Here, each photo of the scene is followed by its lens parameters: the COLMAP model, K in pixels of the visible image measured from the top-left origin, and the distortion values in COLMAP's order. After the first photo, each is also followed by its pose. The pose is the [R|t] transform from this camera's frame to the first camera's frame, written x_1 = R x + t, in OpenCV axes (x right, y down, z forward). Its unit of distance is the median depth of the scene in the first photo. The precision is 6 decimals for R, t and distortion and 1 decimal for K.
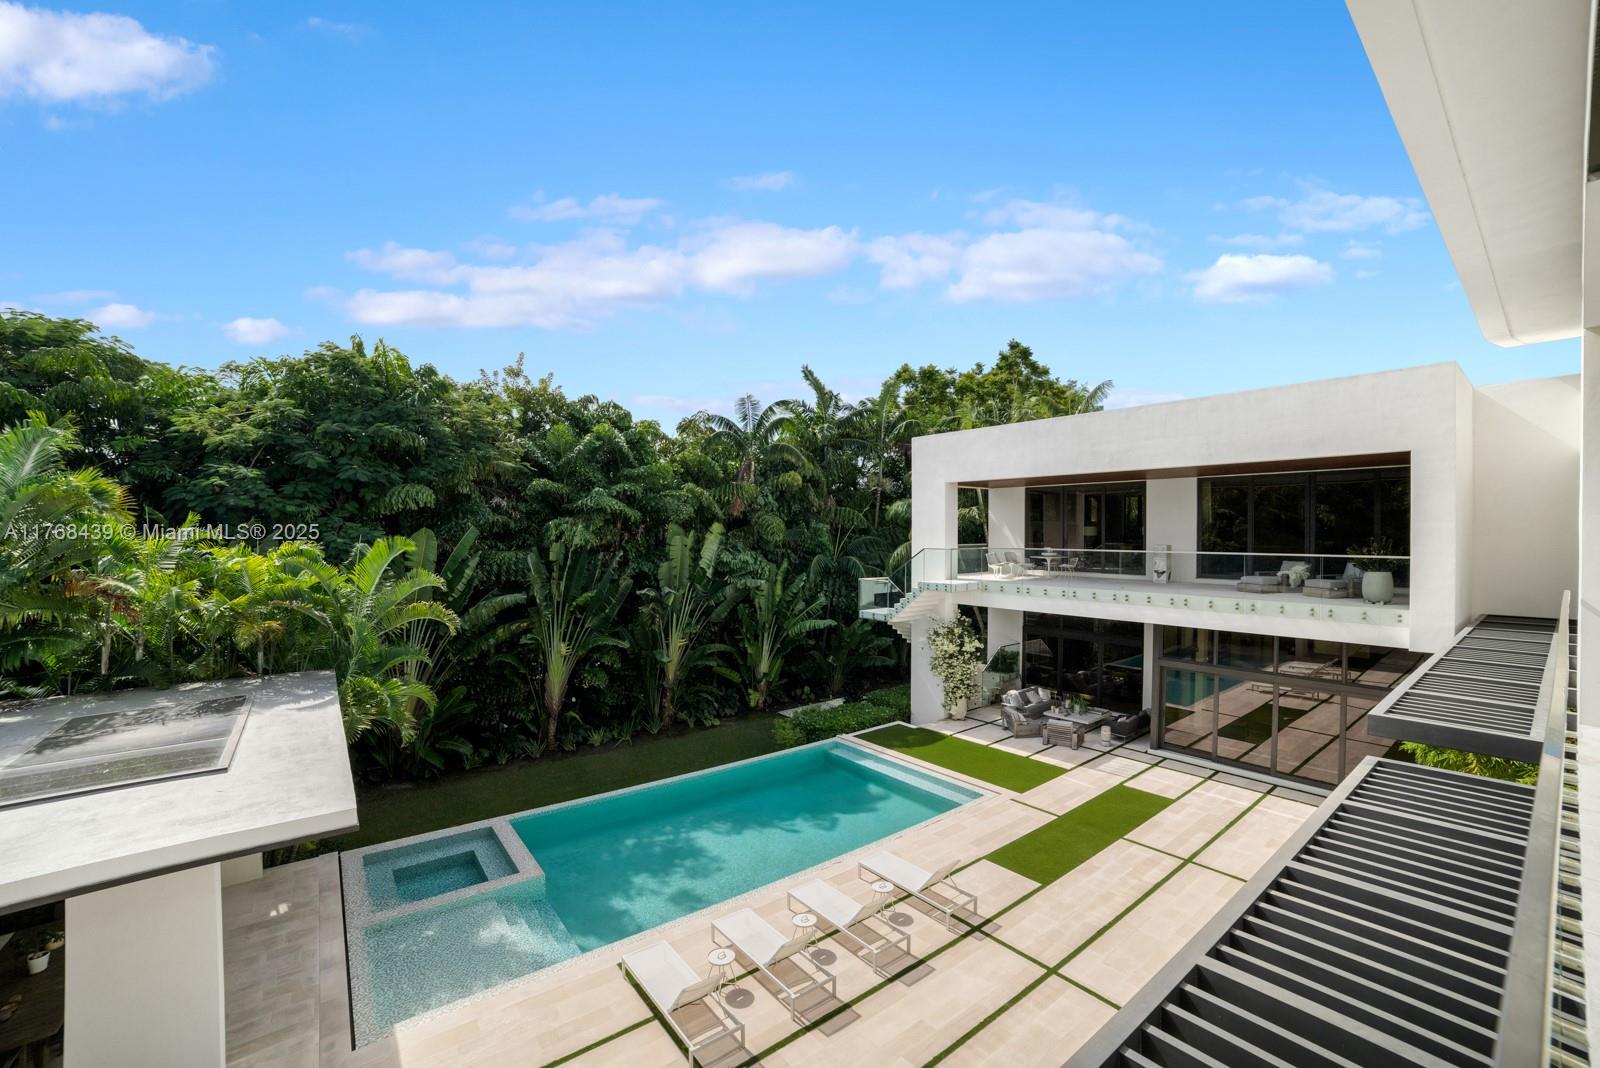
lens RADIAL K [[662.6, 0, 800.0], [0, 662.6, 534.0], [0, 0, 1]] dist [-0.102302, 0.040329]
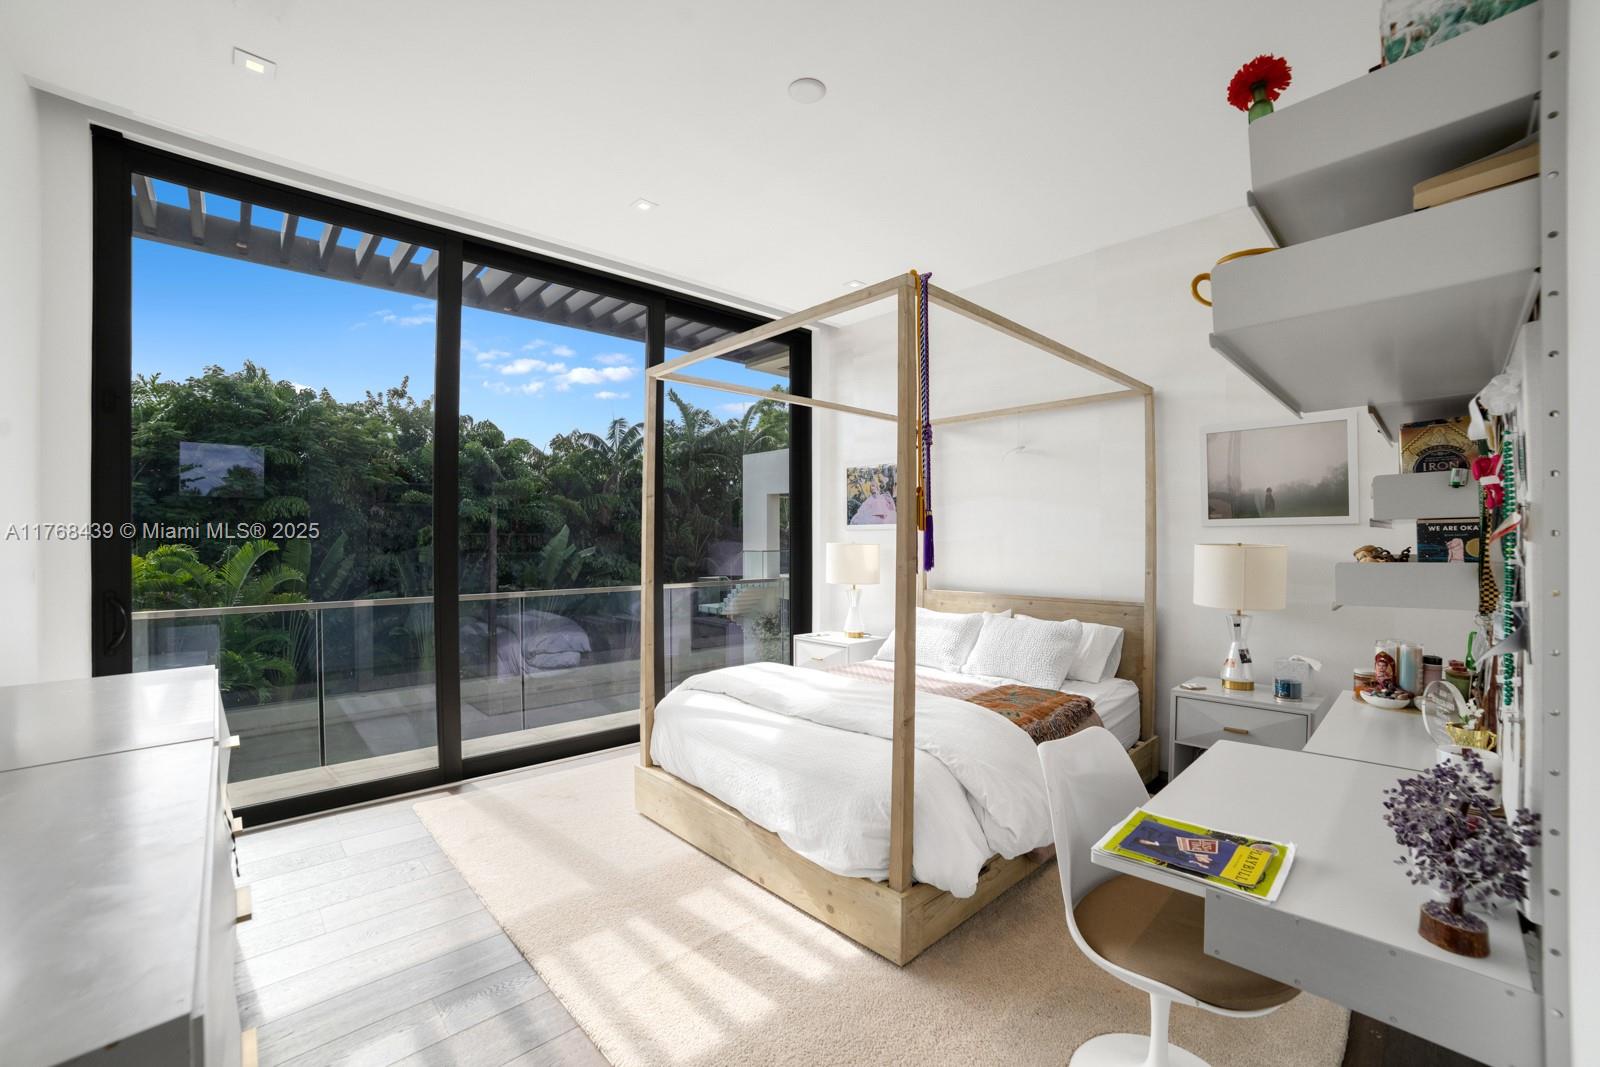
lens RADIAL K [[662.6, 0, 800.0], [0, 662.6, 533.5], [0, 0, 1]] dist [-0.102302, 0.040329]
pose [[0.995874, -0.001216, 0.090734, 0.171289], [0.002491, 0.999900, -0.013941, 0.007011], [-0.090708, 0.014109, 0.995778, -0.171853]]
